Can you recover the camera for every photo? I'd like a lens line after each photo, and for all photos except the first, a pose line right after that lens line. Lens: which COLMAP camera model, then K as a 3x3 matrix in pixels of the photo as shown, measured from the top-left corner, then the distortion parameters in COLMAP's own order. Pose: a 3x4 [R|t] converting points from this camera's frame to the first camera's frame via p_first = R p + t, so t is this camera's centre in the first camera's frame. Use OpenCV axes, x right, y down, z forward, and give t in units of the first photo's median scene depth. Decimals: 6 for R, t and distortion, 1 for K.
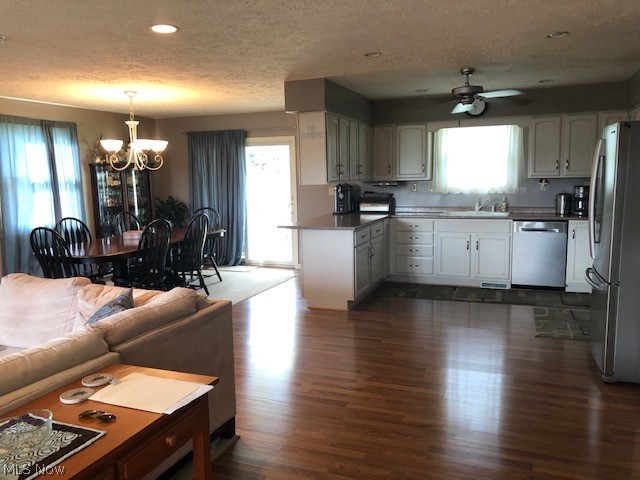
lens RADIAL K [[521.9, 0, 316.7], [0, 521.9, 240.5], [0, 0, 1]] dist [0.030811, -0.039525]
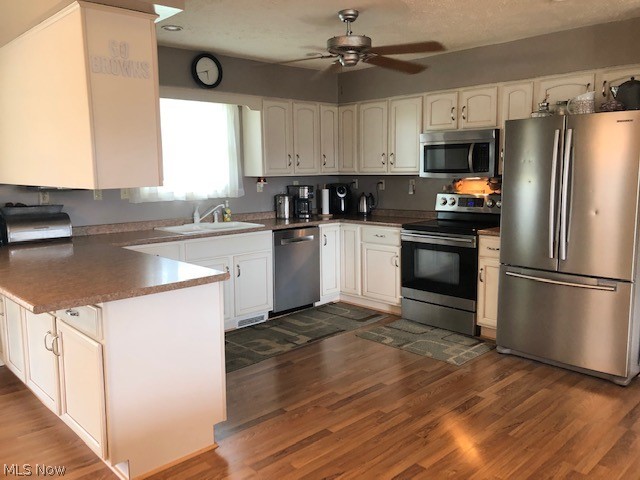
lens RADIAL K [[521.9, 0, 326.2], [0, 521.9, 237.8], [0, 0, 1]] dist [0.030811, -0.039525]
pose [[0.407584, -0.105354, 0.907070, -0.280914], [0.115565, 0.991287, 0.063207, -0.066511], [-0.905825, 0.079063, 0.416208, 0.598809]]
